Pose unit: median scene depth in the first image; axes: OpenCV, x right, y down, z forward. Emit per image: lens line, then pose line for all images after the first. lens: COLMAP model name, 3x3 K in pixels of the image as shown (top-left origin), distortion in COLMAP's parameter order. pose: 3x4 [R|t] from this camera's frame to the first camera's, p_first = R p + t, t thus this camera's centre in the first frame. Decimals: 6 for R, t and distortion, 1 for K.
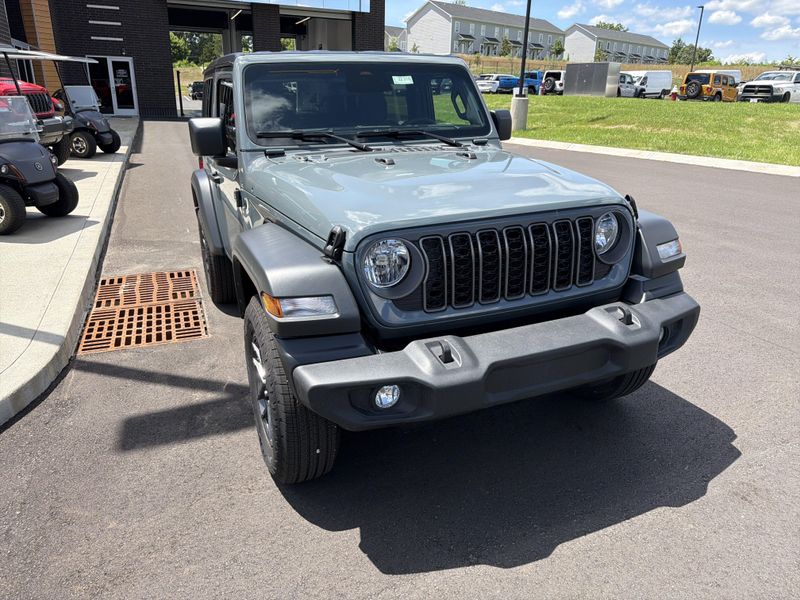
lens RADIAL K [[569.3, 0, 402.8], [0, 569.3, 295.0], [0, 0, 1]] dist [0.018338, -0.022399]
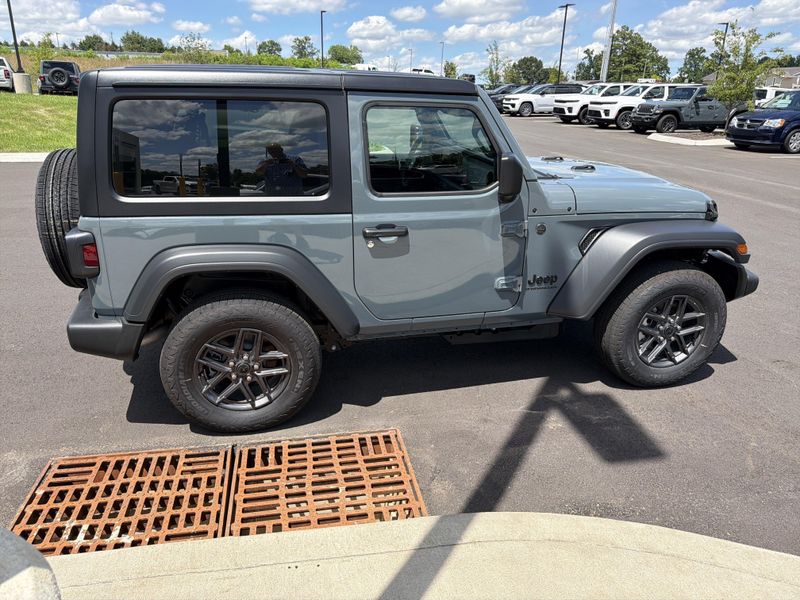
lens RADIAL K [[569.3, 0, 402.8], [0, 569.3, 300.1], [0, 0, 1]] dist [0.018338, -0.022399]
pose [[0.189391, -0.339077, 0.921498, -1.031706], [0.302249, 0.913046, 0.273847, -0.312354], [-0.934225, 0.226657, 0.275409, 0.752289]]
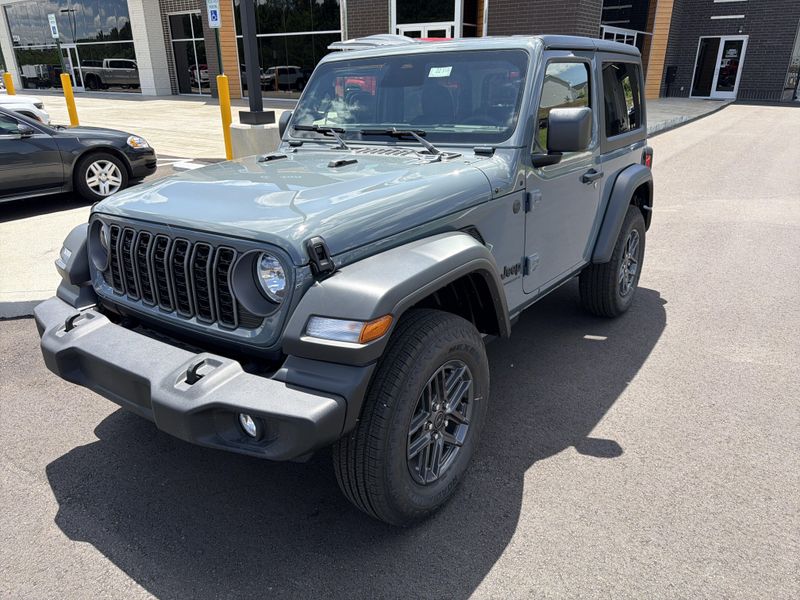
lens RADIAL K [[569.3, 0, 400.8], [0, 569.3, 299.0], [0, 0, 1]] dist [0.018338, -0.022399]
pose [[0.517261, 0.294336, -0.803621, 0.668194], [-0.264567, 0.947999, 0.176924, -0.163160], [0.813907, 0.121096, 0.568235, 0.435104]]
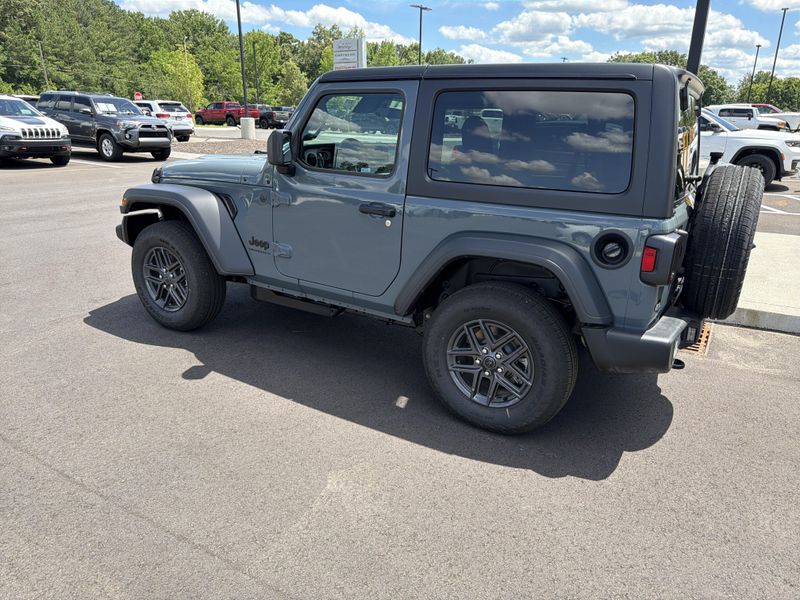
lens RADIAL K [[569.3, 0, 393.8], [0, 569.3, 299.4], [0, 0, 1]] dist [0.018338, -0.022399]
pose [[-0.812863, 0.154033, -0.561718, 0.537002], [-0.217901, 0.813948, 0.538524, -0.595736], [0.540160, 0.560145, -0.628064, 1.710102]]
